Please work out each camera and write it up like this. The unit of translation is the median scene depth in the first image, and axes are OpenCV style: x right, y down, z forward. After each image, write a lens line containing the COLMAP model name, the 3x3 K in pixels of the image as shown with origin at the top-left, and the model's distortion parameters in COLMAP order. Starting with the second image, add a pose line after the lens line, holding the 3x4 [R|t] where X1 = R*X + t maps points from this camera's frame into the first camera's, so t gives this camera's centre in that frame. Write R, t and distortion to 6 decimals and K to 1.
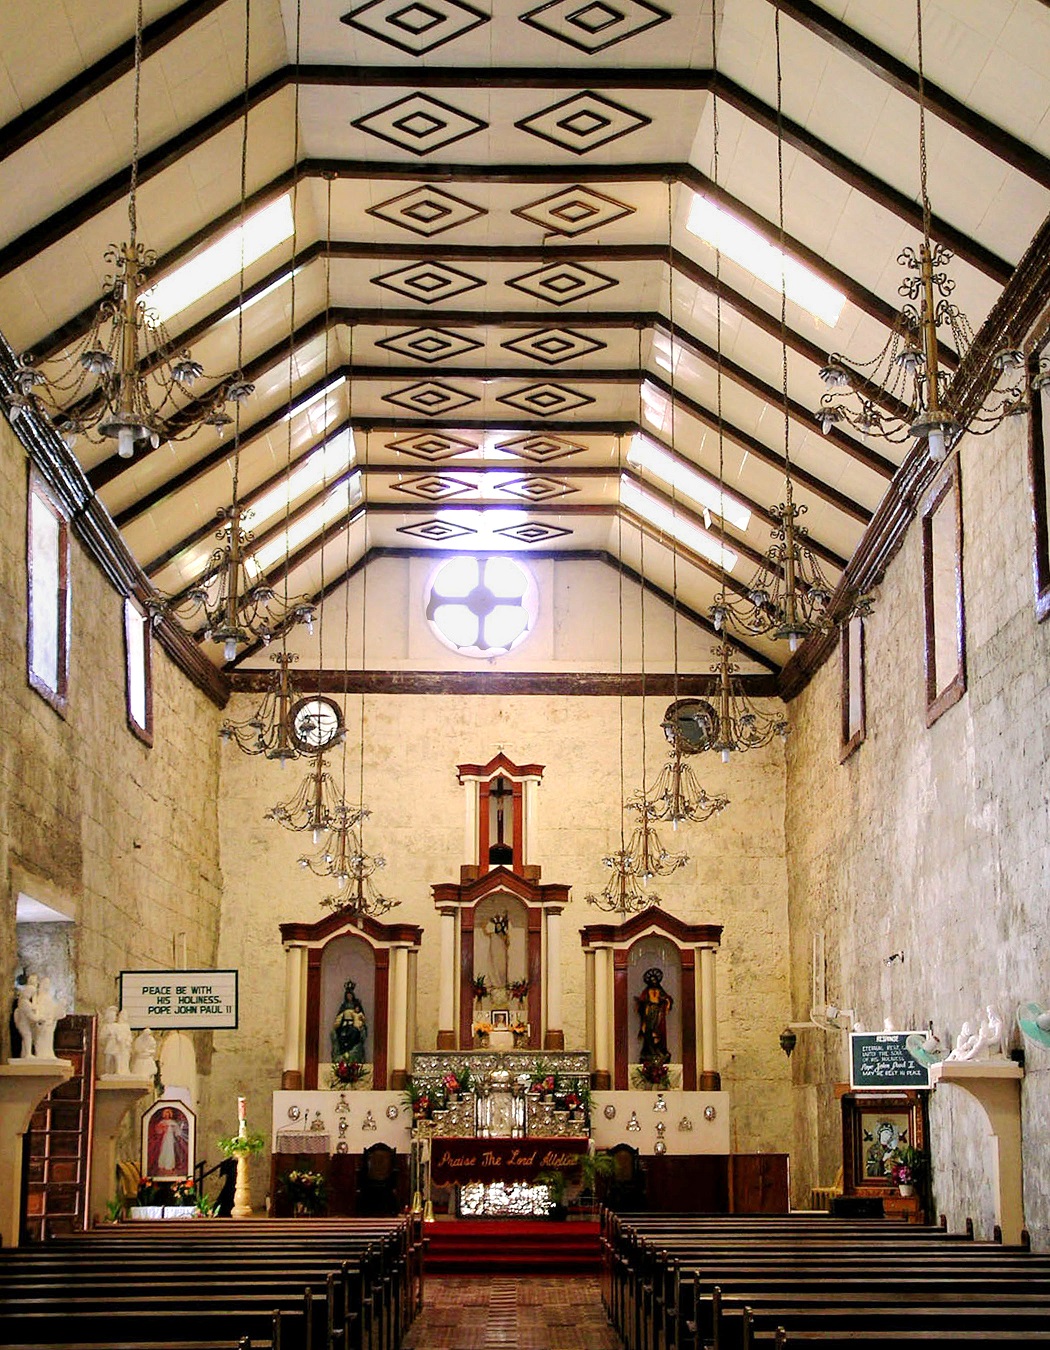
lens RADIAL K [[2255.9, 0, 570.1], [0, 2255.9, 675.1], [0, 0, 1]] dist [0.011784, 0.022760]
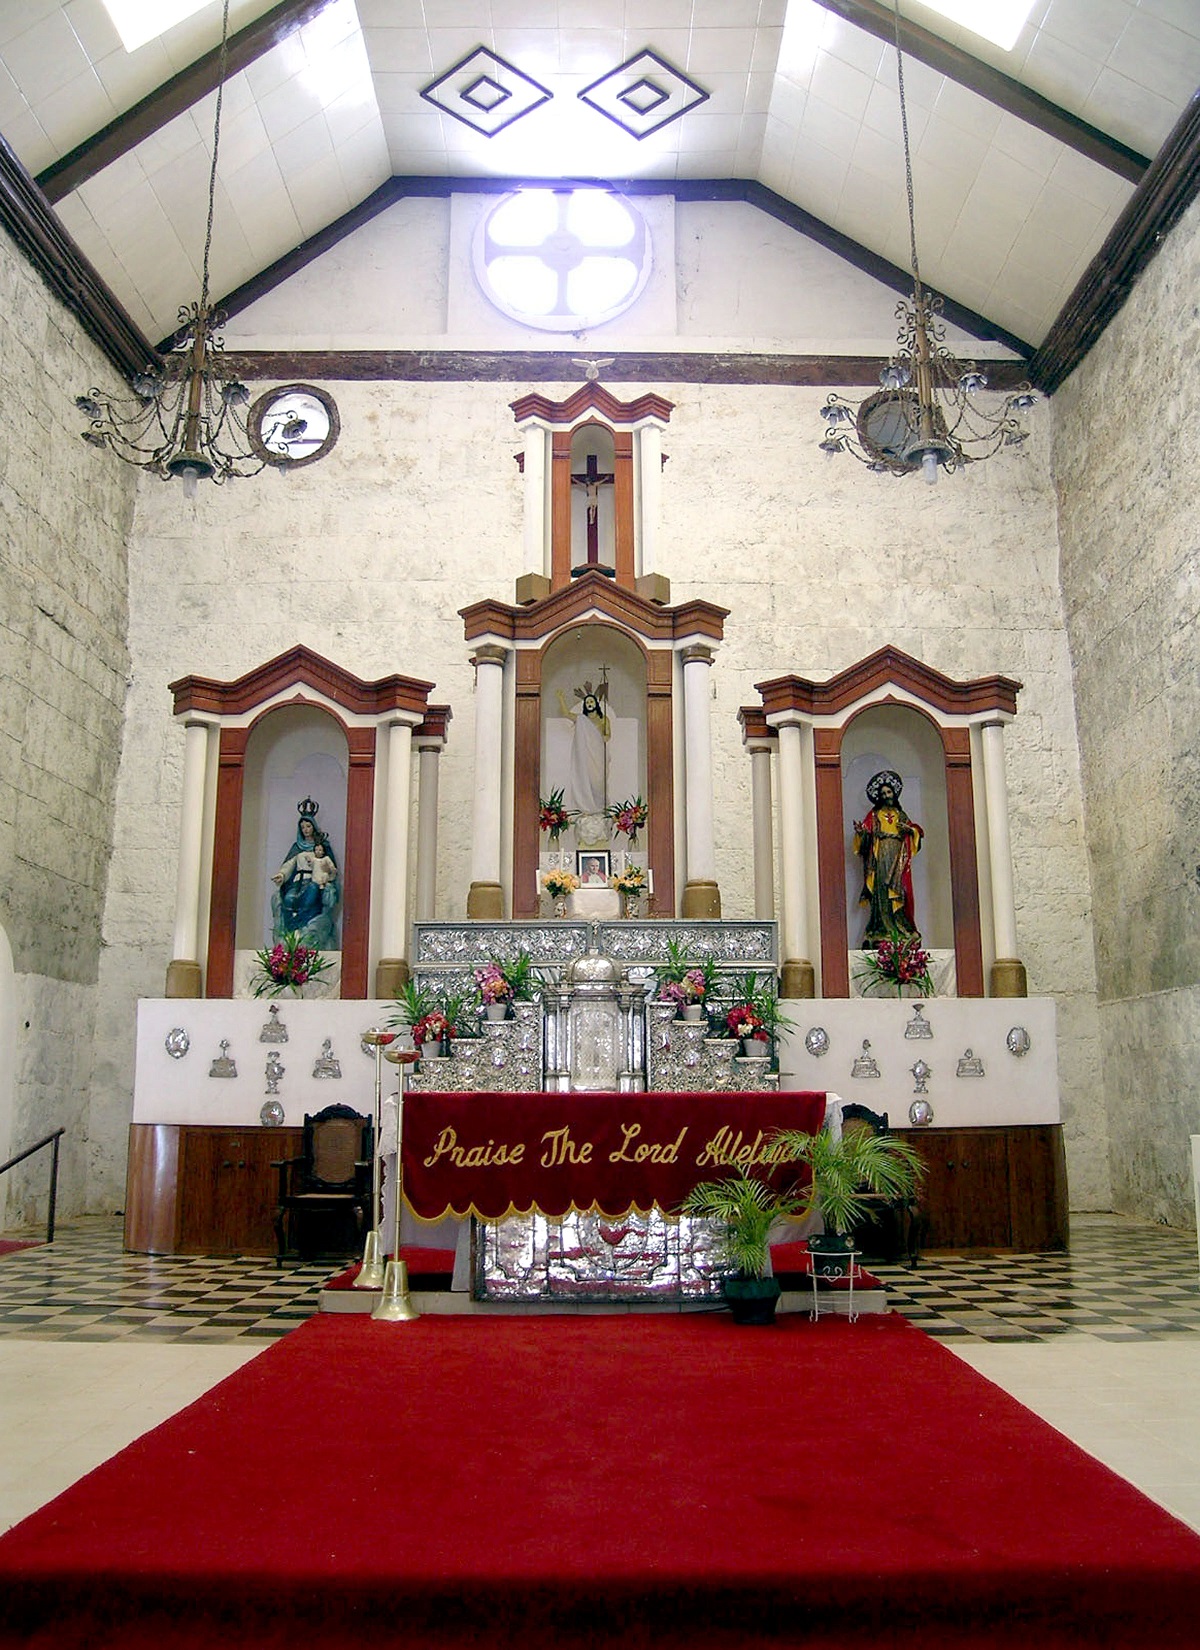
lens RADIAL K [[1406.5, 0, 624.2], [0, 1406.5, 825.2], [0, 0, 1]] dist [-0.125818, -0.002003]
pose [[0.999843, -0.007413, -0.016064, -0.018855], [0.007523, 0.999948, 0.006835, 0.141635], [0.016012, -0.006955, 0.999848, 0.682989]]
